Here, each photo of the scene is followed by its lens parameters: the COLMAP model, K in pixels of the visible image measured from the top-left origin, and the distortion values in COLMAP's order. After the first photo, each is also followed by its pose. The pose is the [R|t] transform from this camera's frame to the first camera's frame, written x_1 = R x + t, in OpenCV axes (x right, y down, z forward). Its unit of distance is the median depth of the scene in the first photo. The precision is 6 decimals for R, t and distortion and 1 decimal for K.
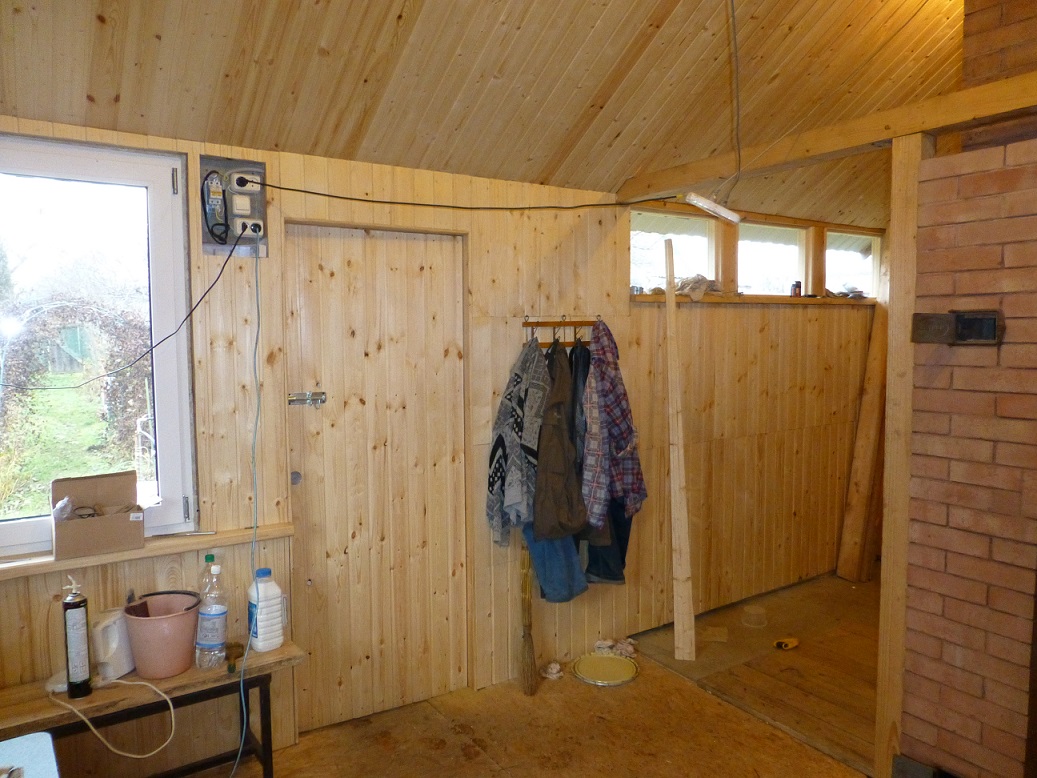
lens RADIAL K [[753.7, 0, 521.8], [0, 753.7, 389.1], [0, 0, 1]] dist [-0.032489, 0.007387]
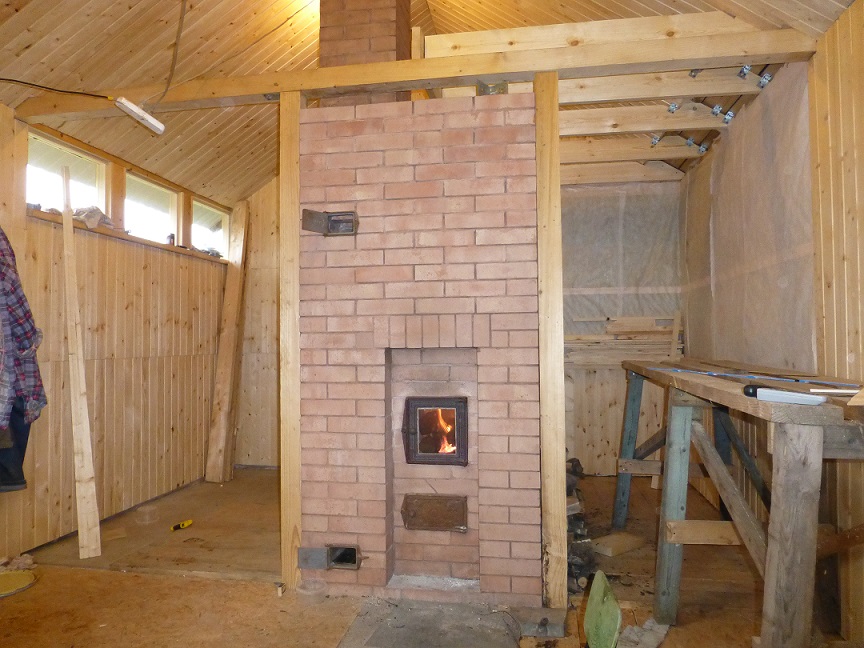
lens RADIAL K [[627.9, 0, 434.7], [0, 627.9, 324.1], [0, 0, 1]] dist [-0.032489, 0.007387]
pose [[0.677122, 0.026472, 0.735395, -0.106181], [0.056434, 0.994542, -0.087763, 0.149051], [-0.733704, 0.100927, 0.671932, 0.037699]]
